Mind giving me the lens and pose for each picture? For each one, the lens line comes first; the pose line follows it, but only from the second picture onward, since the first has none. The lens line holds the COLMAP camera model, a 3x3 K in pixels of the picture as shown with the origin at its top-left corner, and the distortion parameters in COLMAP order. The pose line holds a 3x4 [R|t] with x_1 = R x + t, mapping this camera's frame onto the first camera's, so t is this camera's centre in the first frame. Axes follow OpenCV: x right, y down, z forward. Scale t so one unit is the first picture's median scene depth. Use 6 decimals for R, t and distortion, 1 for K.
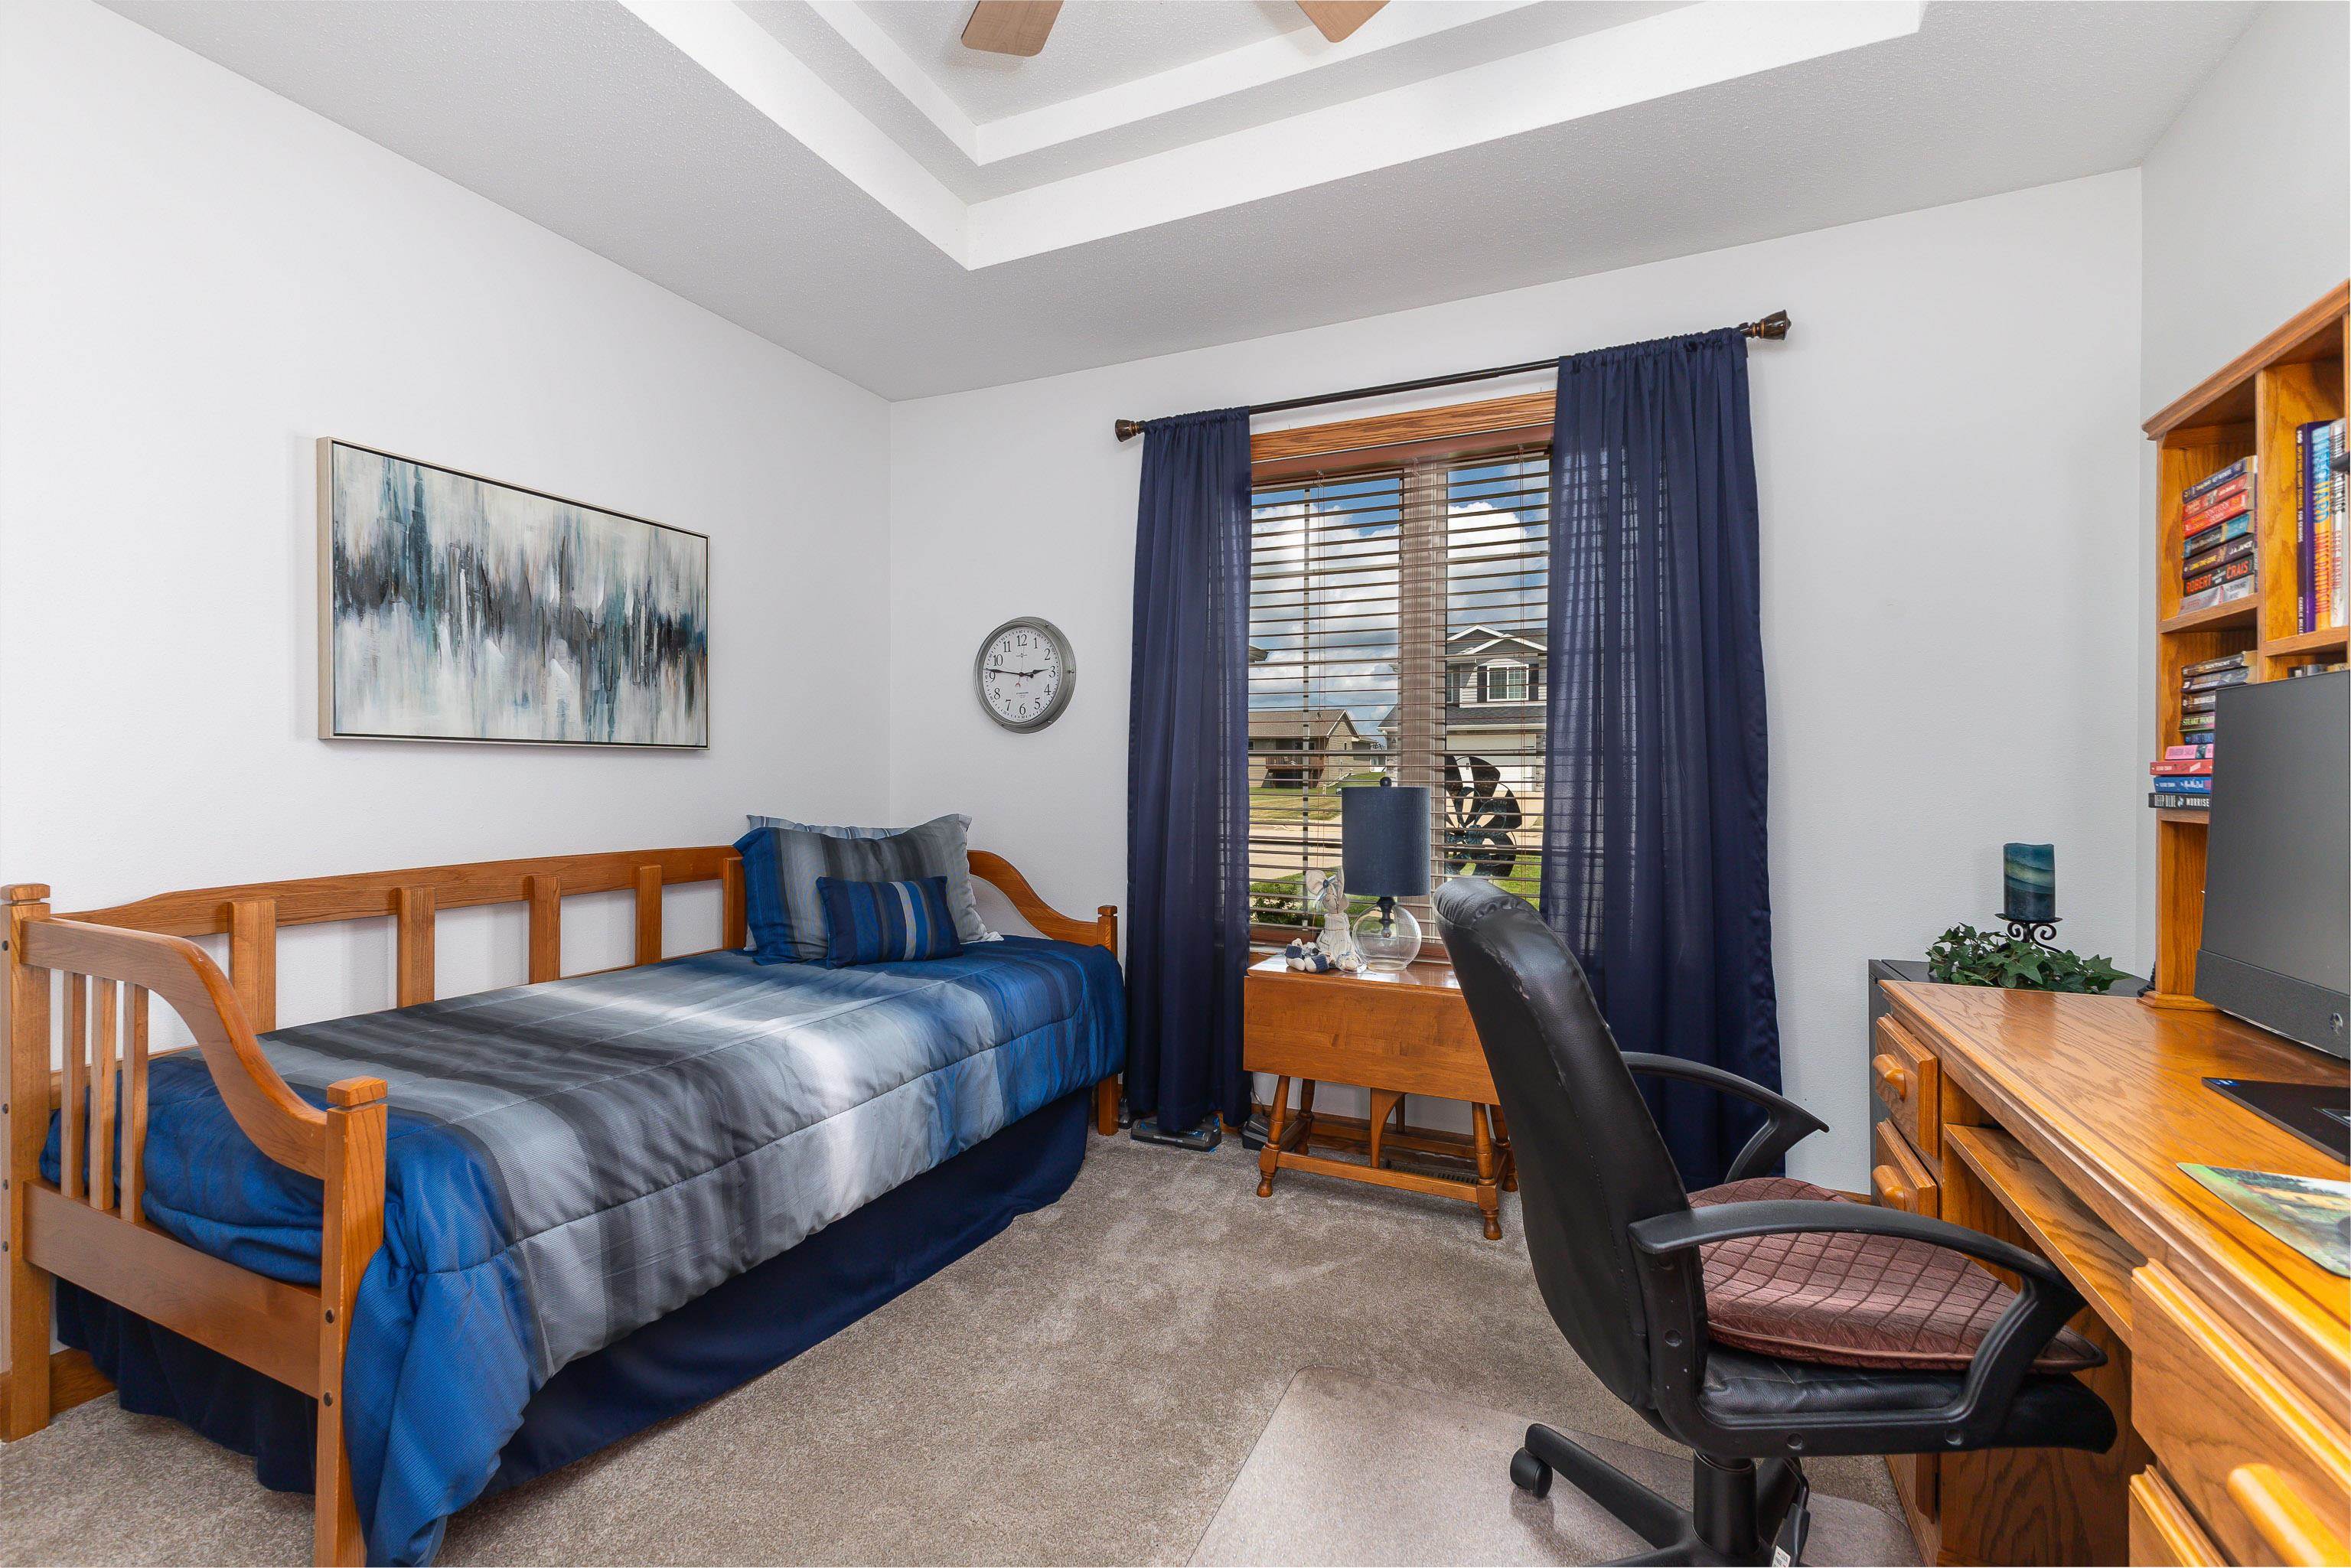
lens RADIAL K [[1010.9, 0, 1176.8], [0, 1010.9, 773.7], [0, 0, 1]] dist [0.005854, -0.002118]
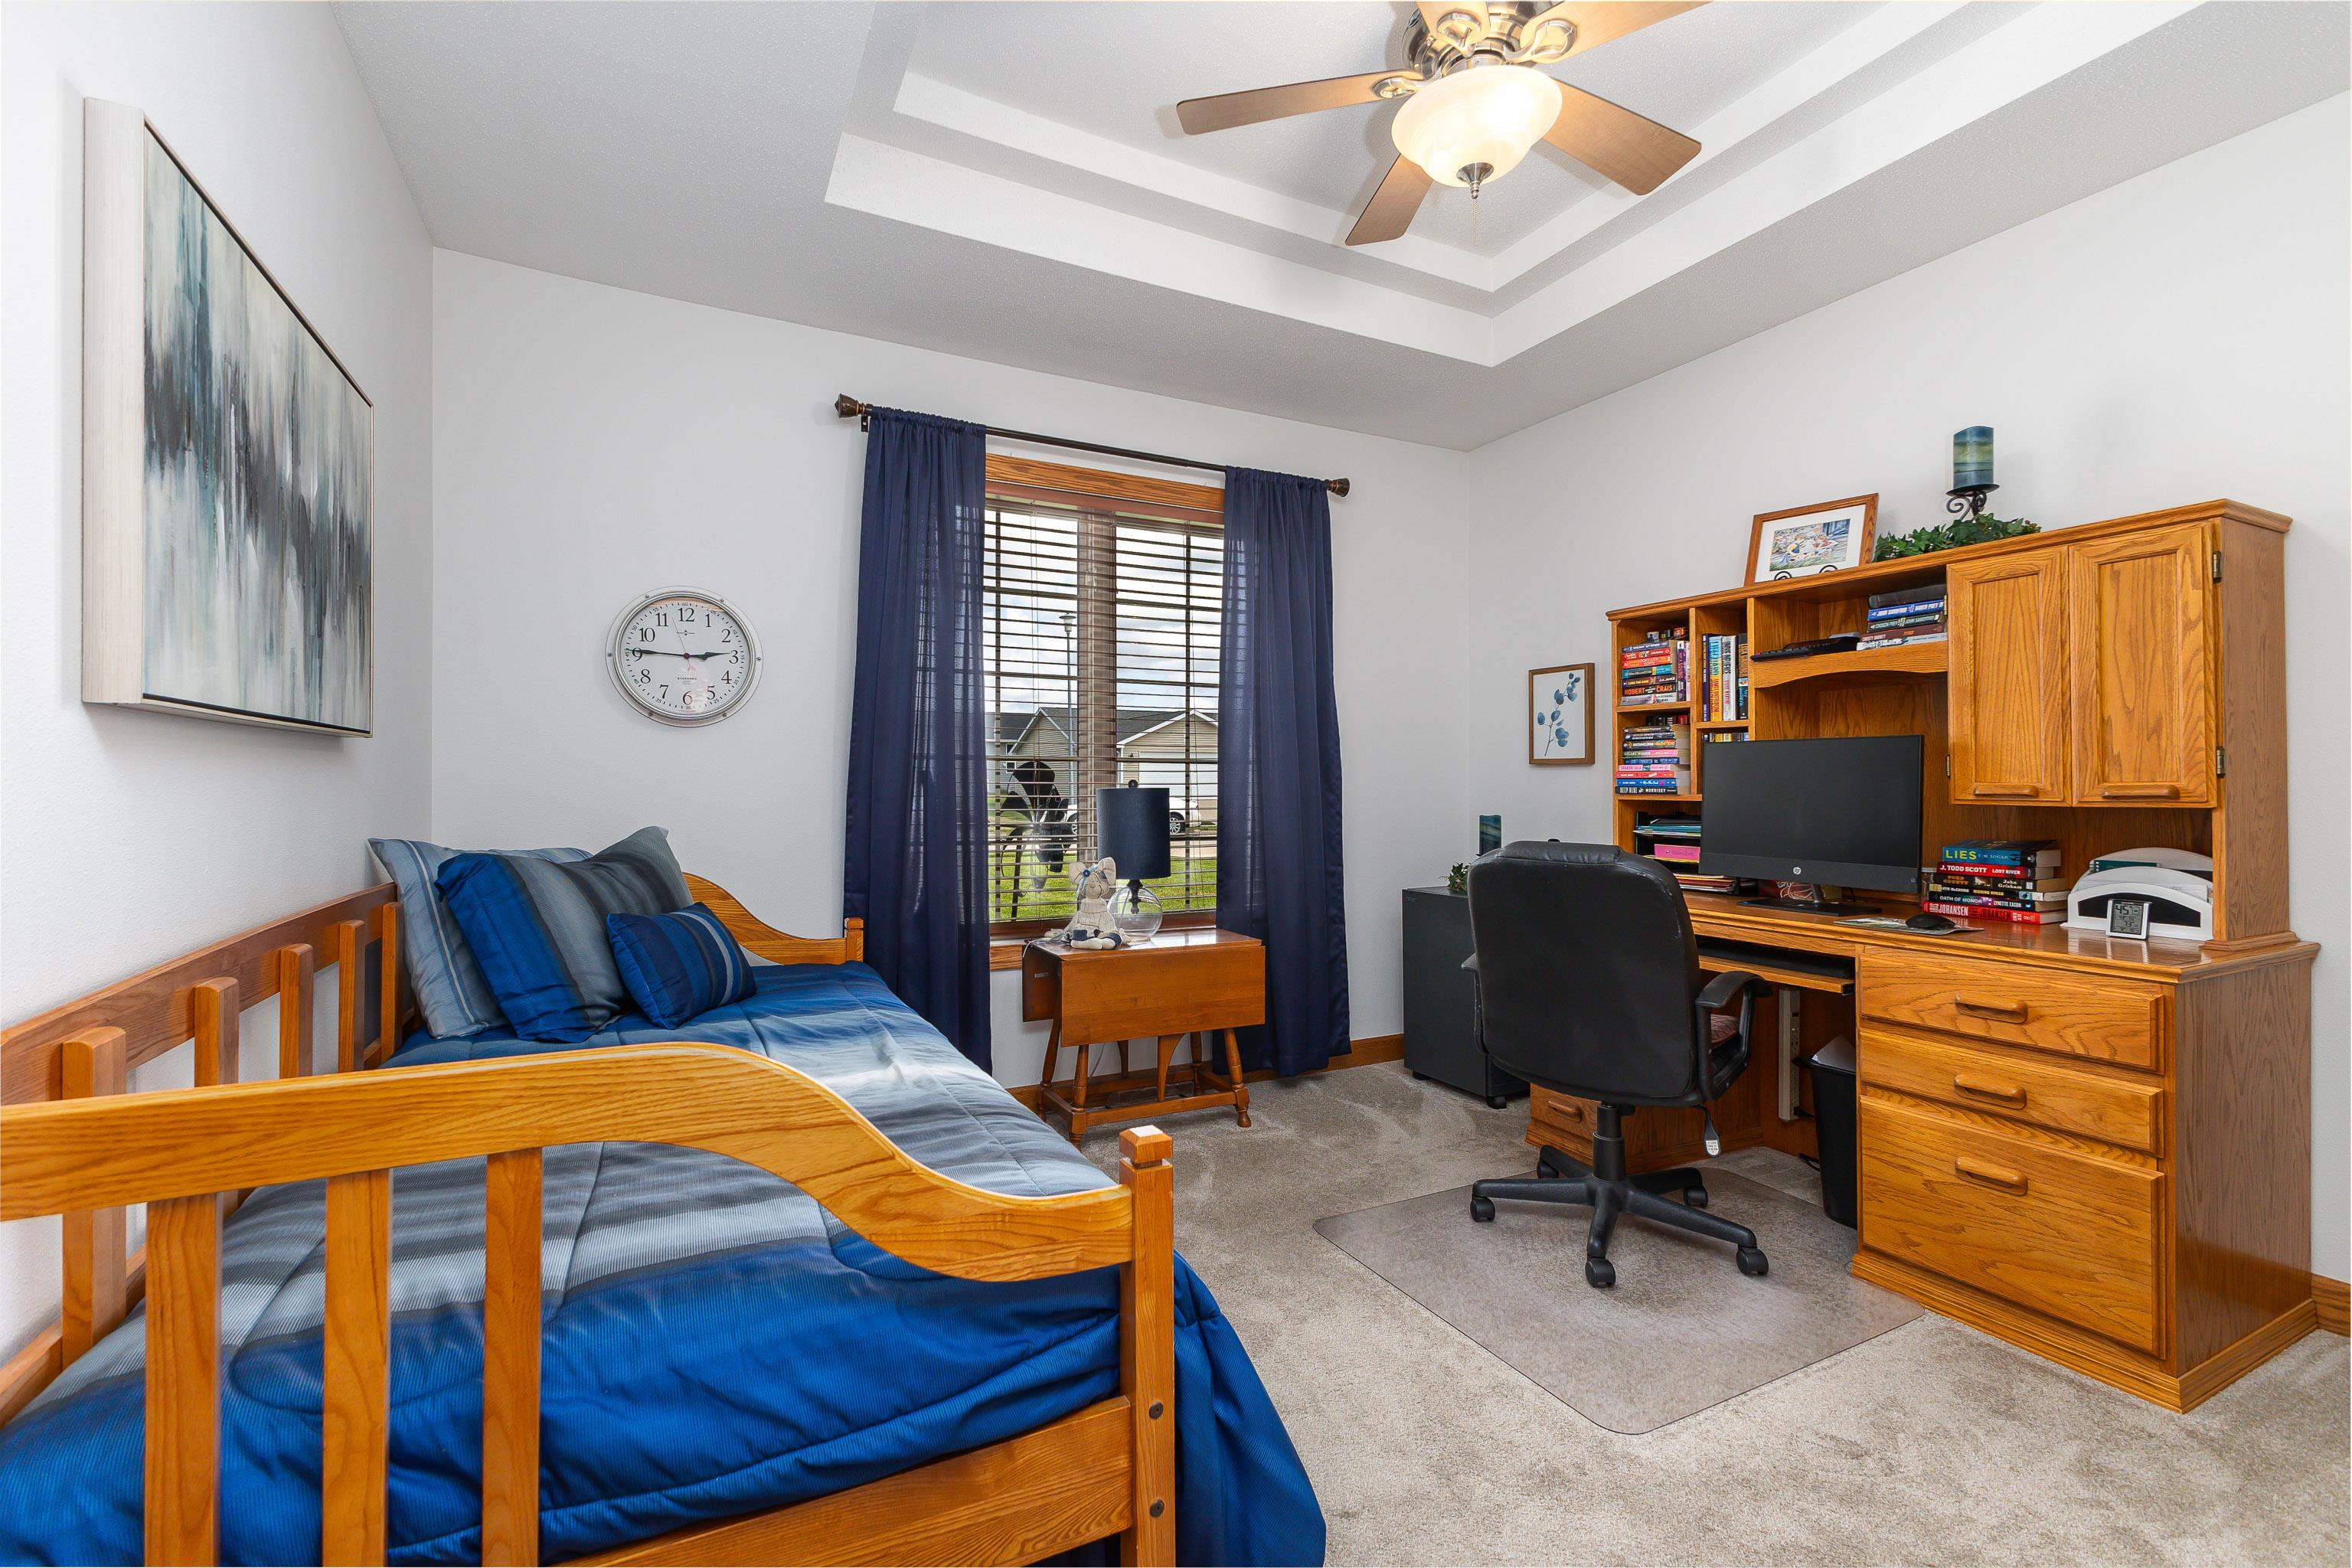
lens RADIAL K [[1011.4, 0, 1179.2], [0, 1011.4, 783.2], [0, 0, 1]] dist [0.005854, -0.002118]
pose [[0.622703, -0.003391, 0.782451, -0.701129], [-0.001453, 0.999984, 0.005490, 0.000951], [-0.782457, -0.004555, 0.622688, 0.213353]]
